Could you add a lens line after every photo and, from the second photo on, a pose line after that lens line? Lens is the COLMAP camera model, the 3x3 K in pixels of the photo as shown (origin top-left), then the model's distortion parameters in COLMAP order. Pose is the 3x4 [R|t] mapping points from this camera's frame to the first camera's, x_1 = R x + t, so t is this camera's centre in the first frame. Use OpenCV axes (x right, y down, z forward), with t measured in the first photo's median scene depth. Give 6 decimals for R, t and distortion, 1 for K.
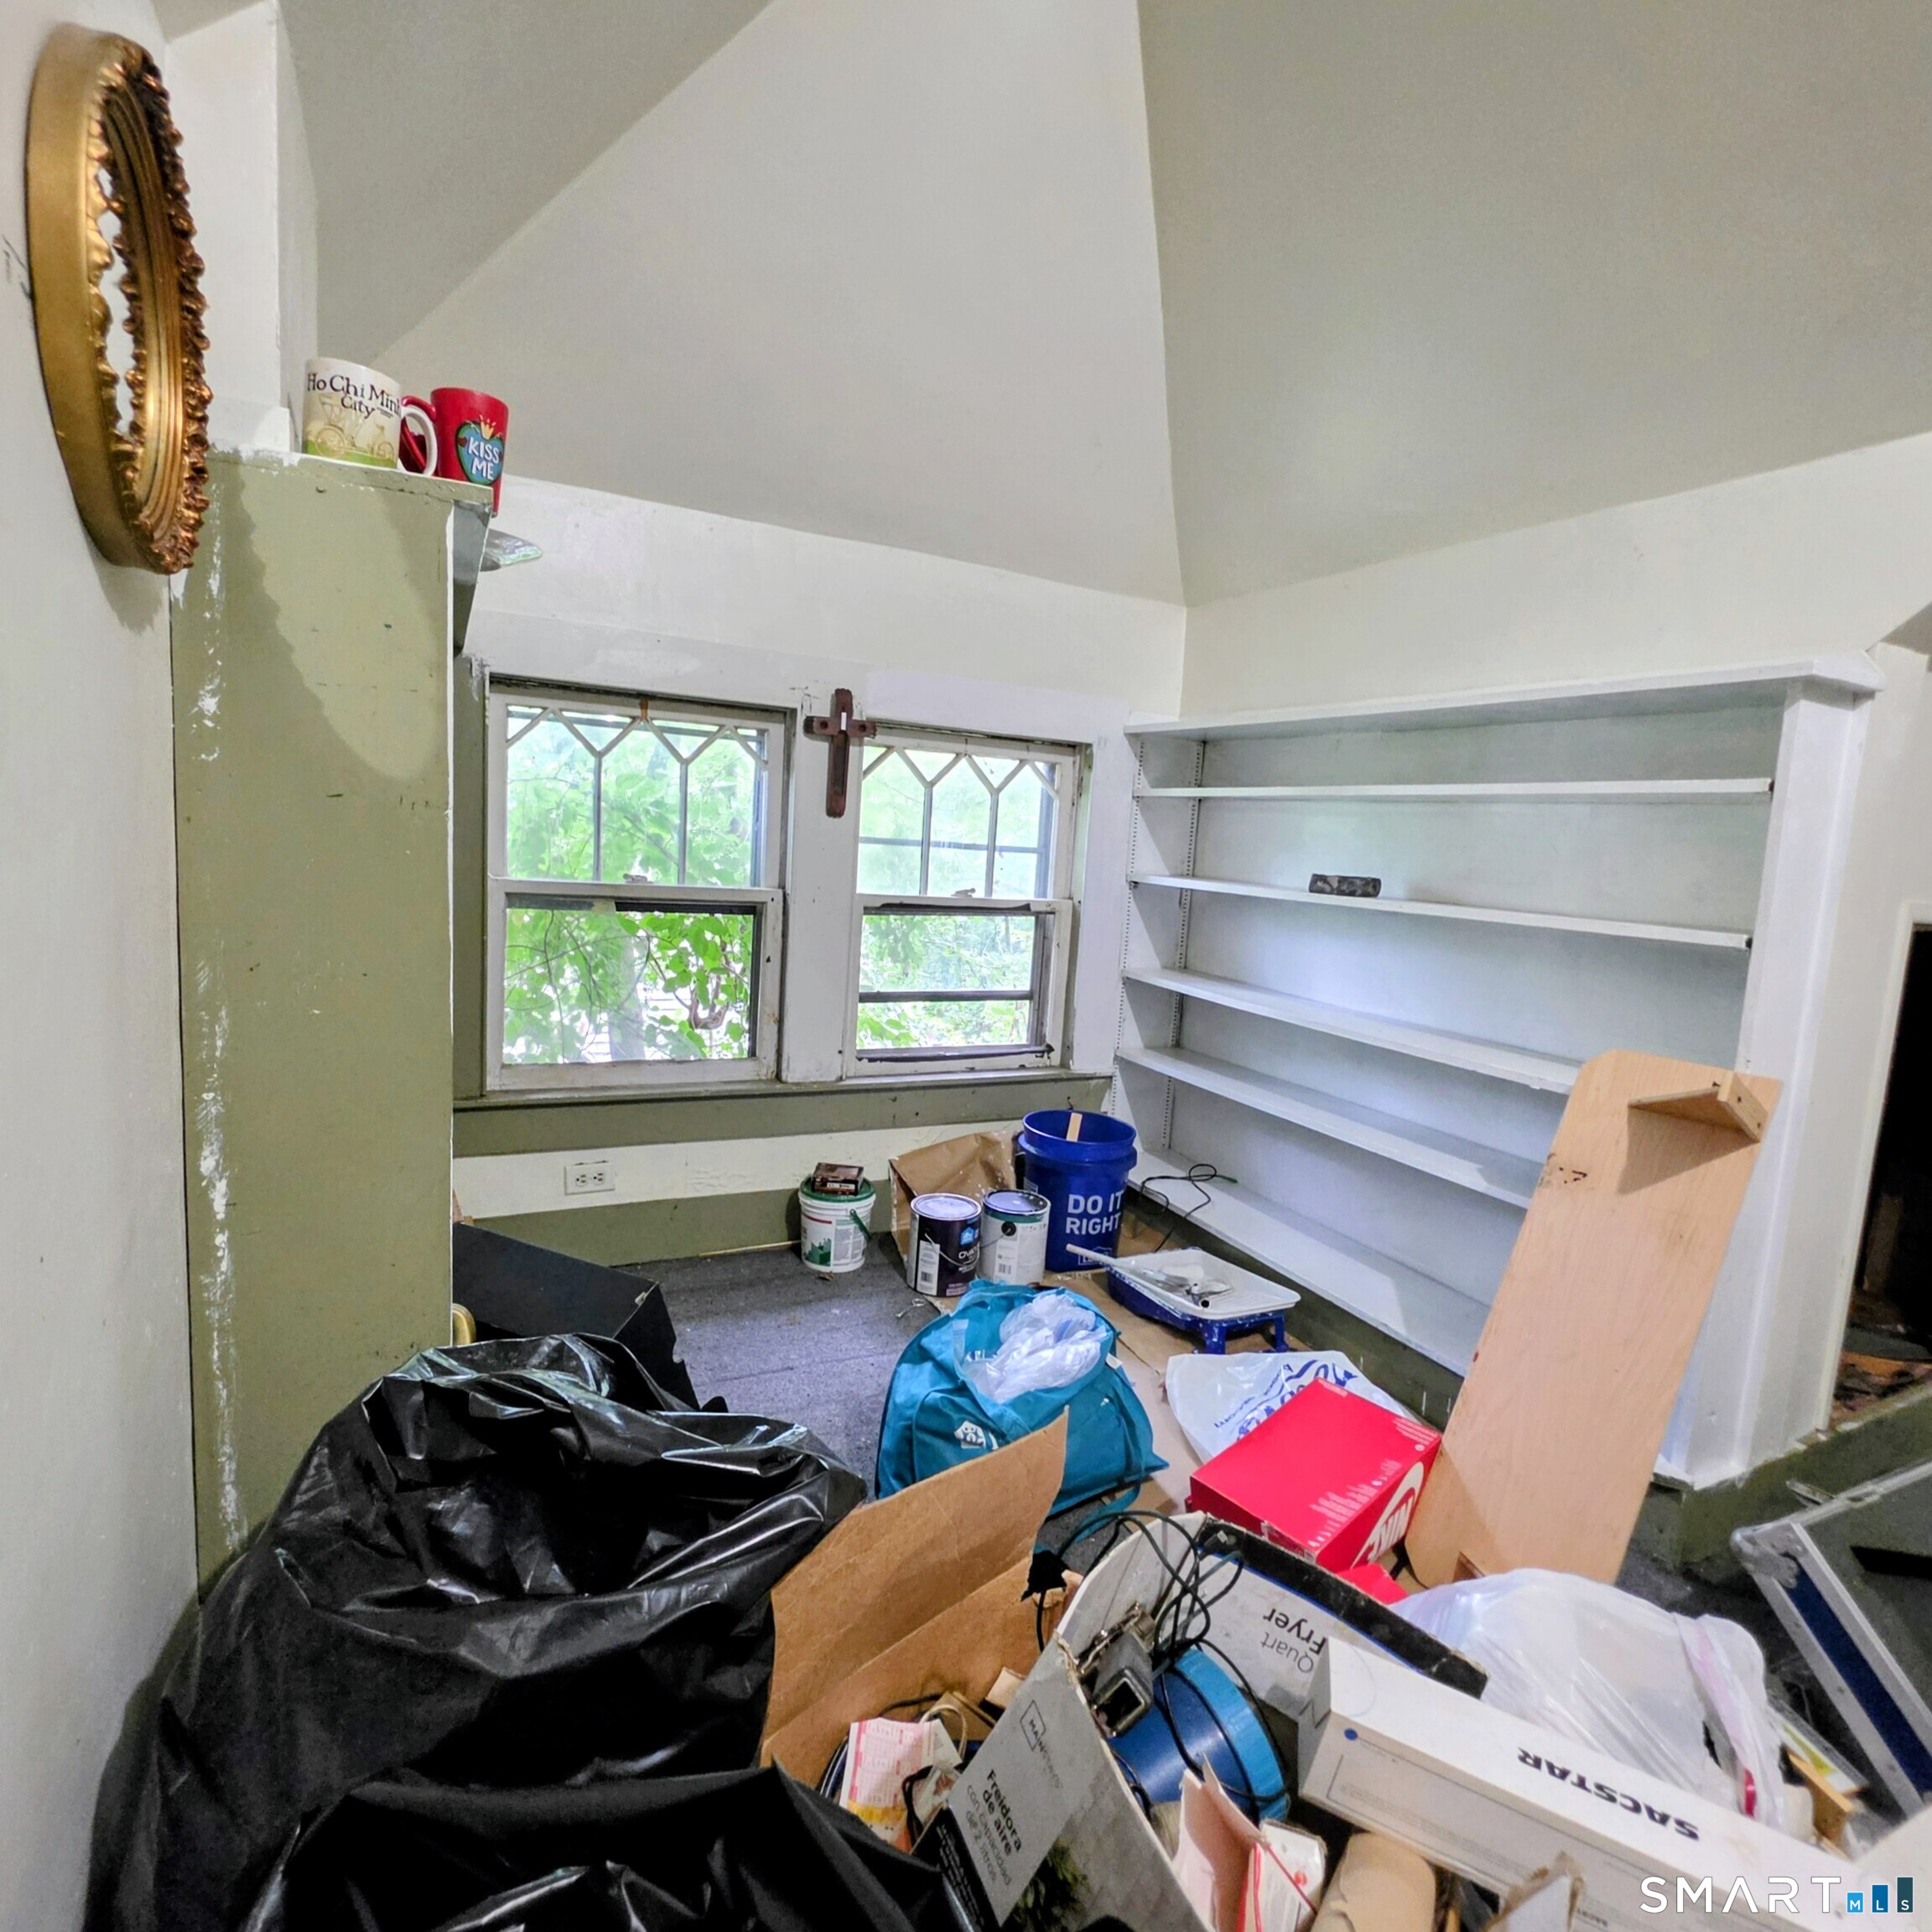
lens RADIAL K [[1065.7, 0, 961.9], [0, 1065.7, 971.2], [0, 0, 1]] dist [-0.002750, 0.001259]
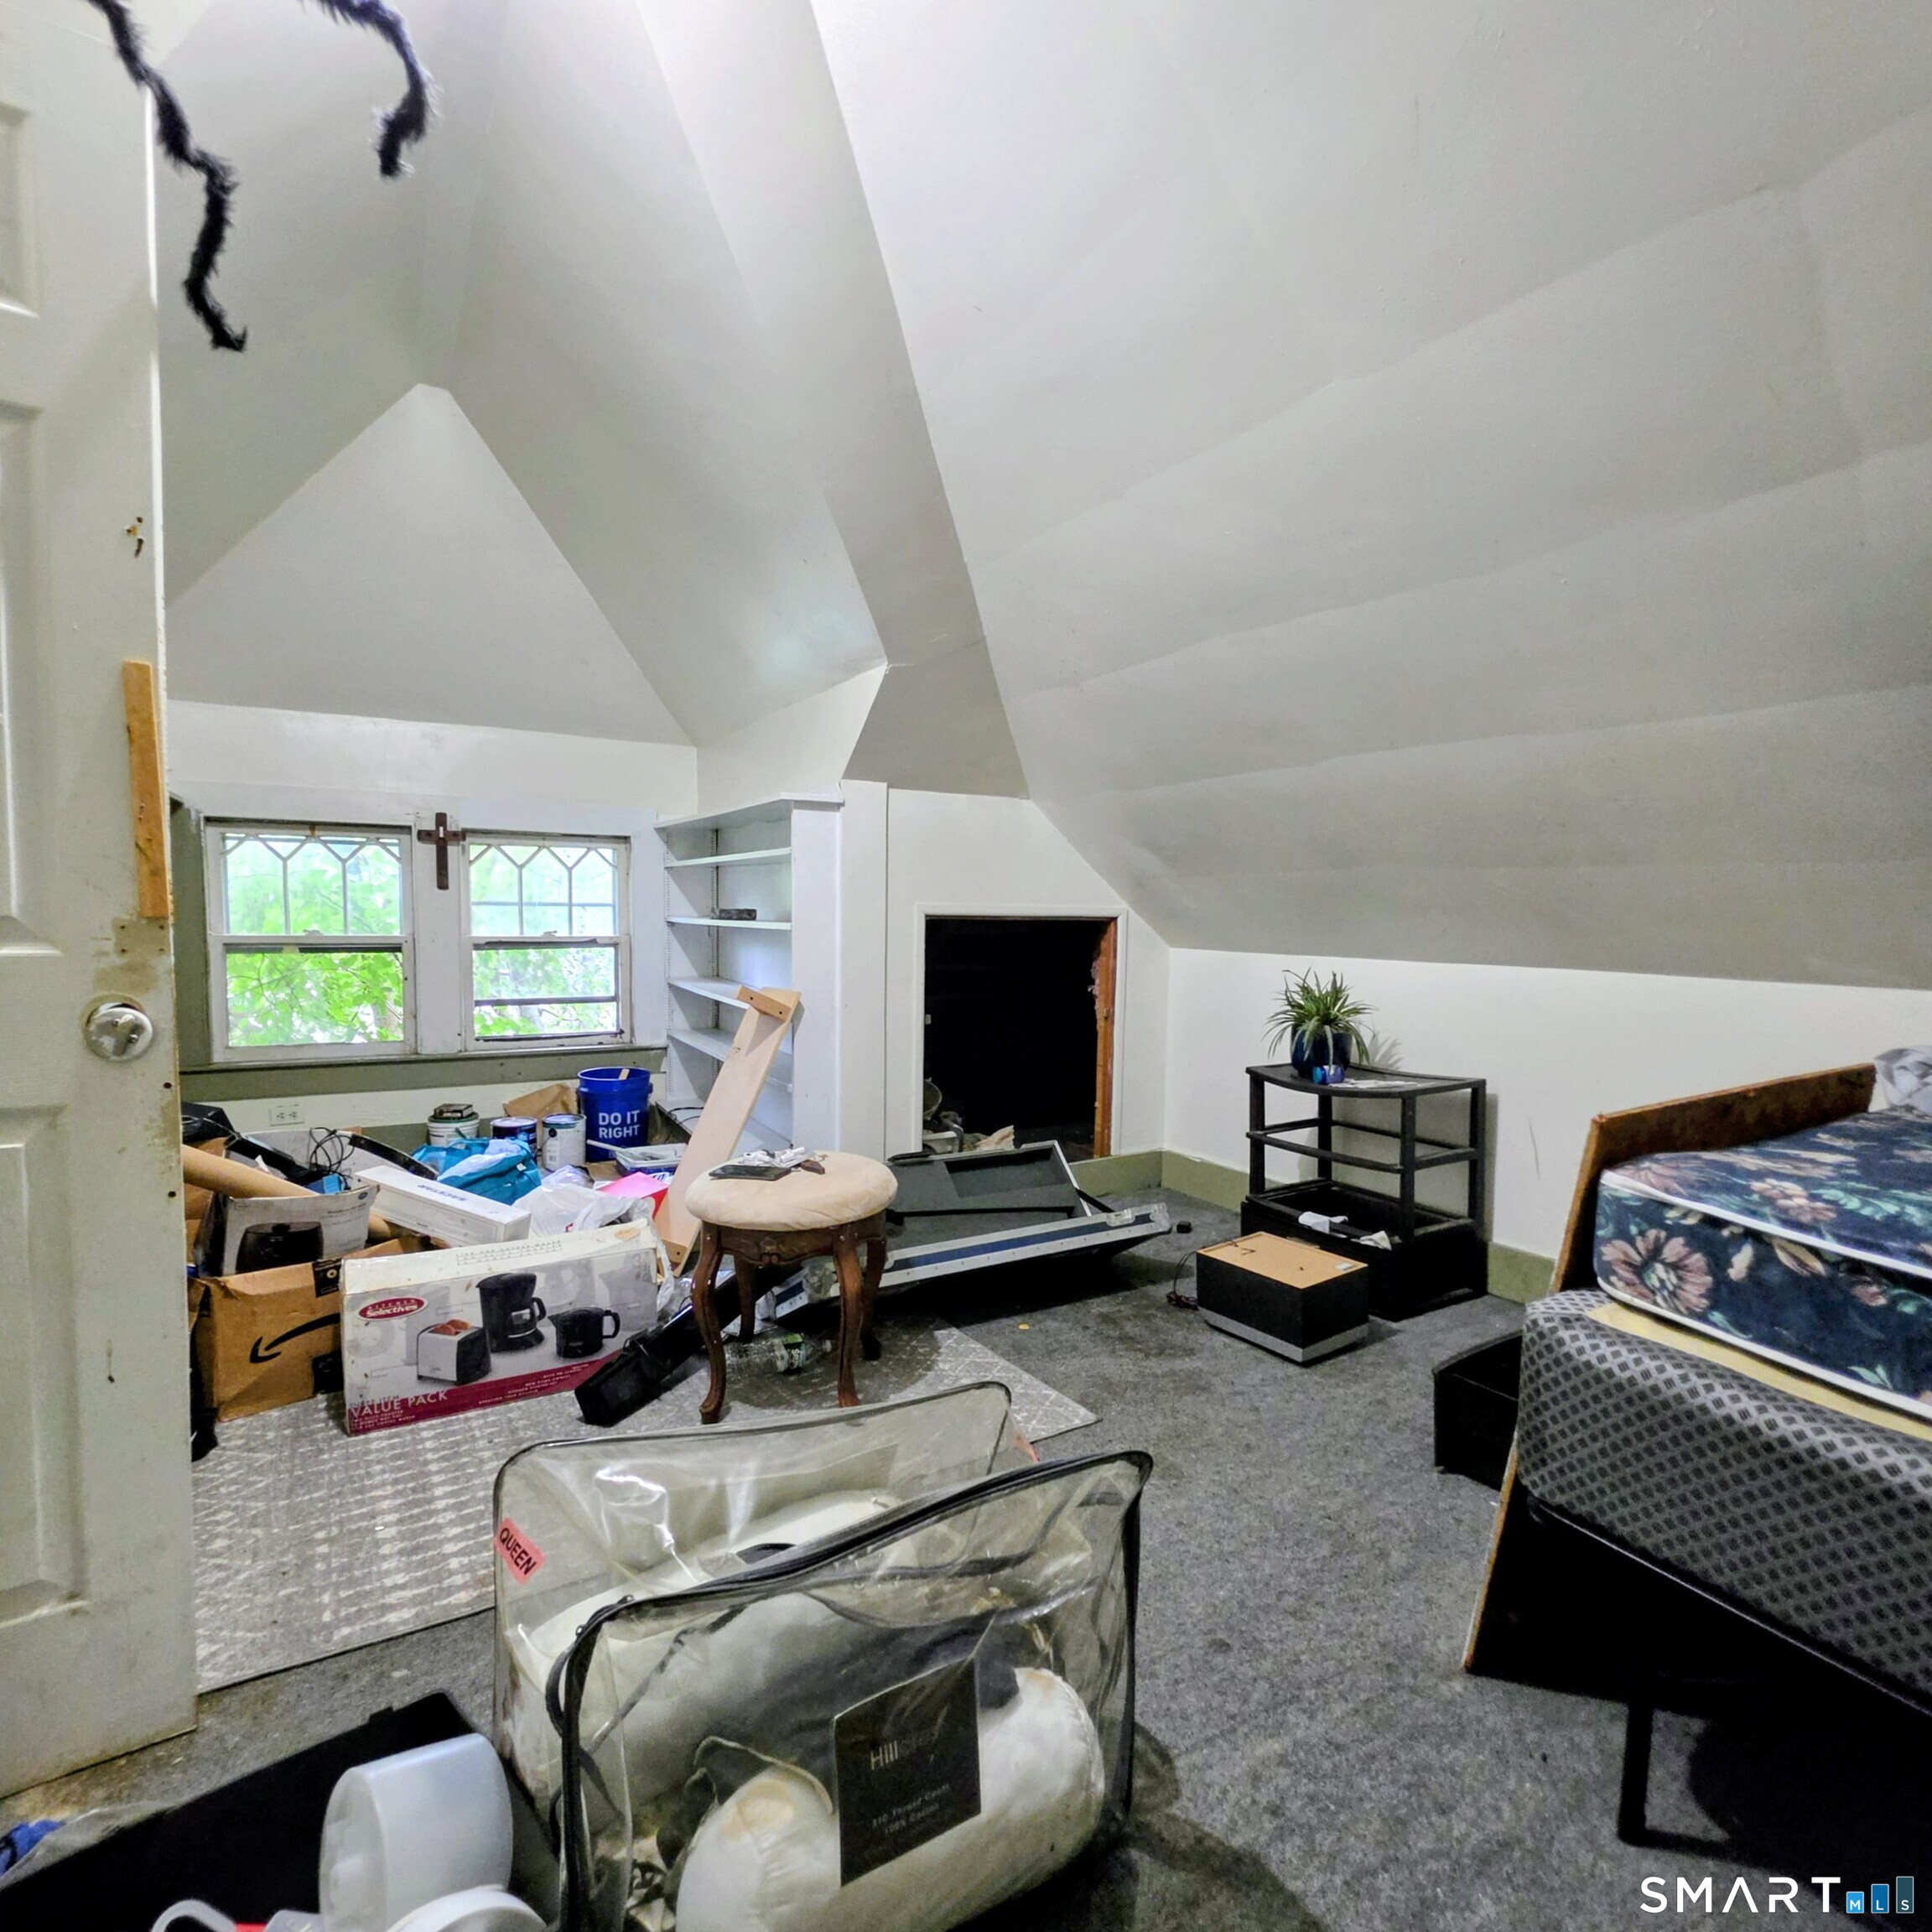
lens RADIAL K [[1033.1, 0, 966.0], [0, 1033.1, 966.0], [0, 0, 1]] dist [-0.001851, 0.000491]
pose [[0.997563, -0.051030, 0.047577, 0.582121], [0.054186, 0.996241, -0.067592, 0.120593], [-0.043949, 0.070006, 0.996578, -0.593876]]
